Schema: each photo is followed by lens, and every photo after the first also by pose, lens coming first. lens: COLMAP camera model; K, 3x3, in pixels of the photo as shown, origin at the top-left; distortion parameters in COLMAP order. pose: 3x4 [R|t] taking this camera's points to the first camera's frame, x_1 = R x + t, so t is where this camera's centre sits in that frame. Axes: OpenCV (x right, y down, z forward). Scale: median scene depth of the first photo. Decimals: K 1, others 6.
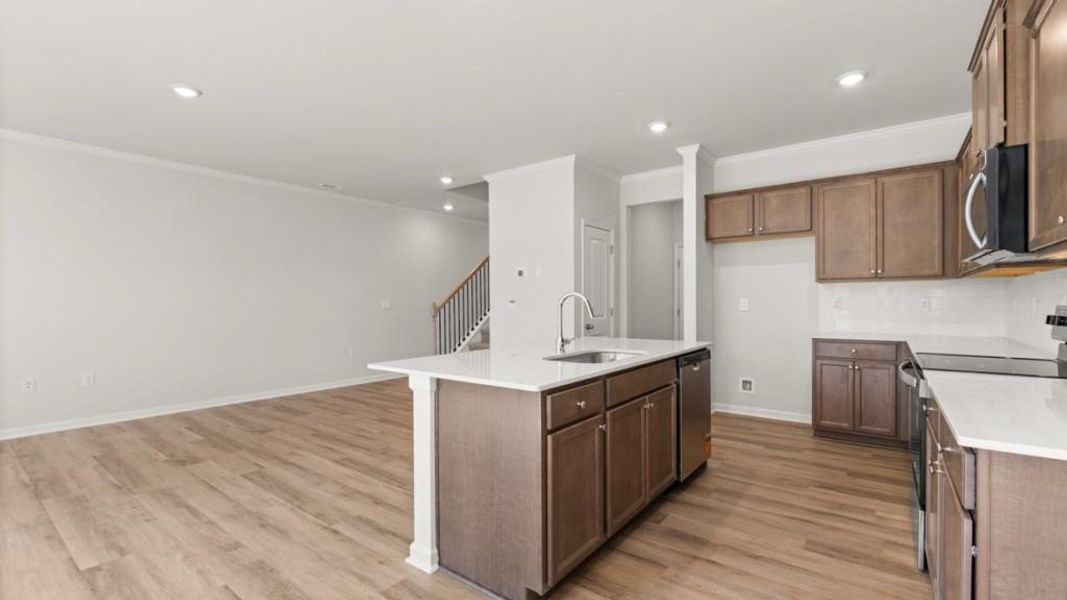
lens RADIAL K [[465.5, 0, 533.5], [0, 465.5, 300.0], [0, 0, 1]] dist [-0.003147, -0.000189]
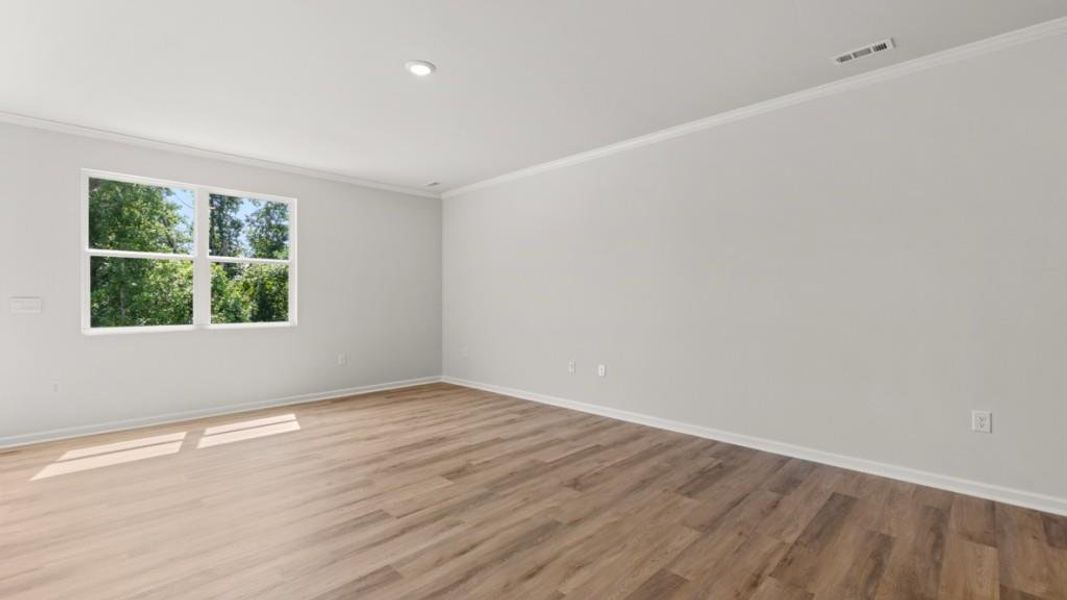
lens RADIAL K [[465.5, 0, 533.5], [0, 465.5, 300.0], [0, 0, 1]] dist [-0.003147, -0.000189]
pose [[-0.119603, 0.004651, -0.992811, 0.125575], [0.000858, 0.999989, 0.004582, 0.009155], [0.992821, -0.000304, -0.119606, 1.244876]]
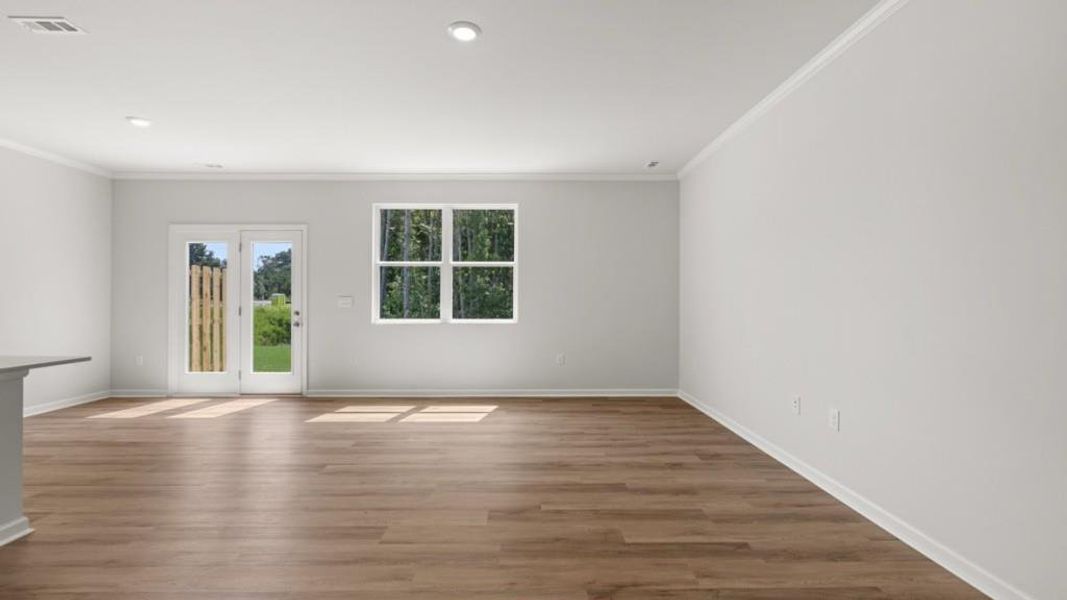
lens RADIAL K [[463.8, 0, 530.7], [0, 463.8, 292.5], [0, 0, 1]] dist [-0.001405, 0.000086]
pose [[-0.787469, -0.006051, -0.616325, -0.324221], [0.000388, 0.999947, -0.010314, 0.009872], [0.616354, -0.008361, -0.787424, 1.583182]]
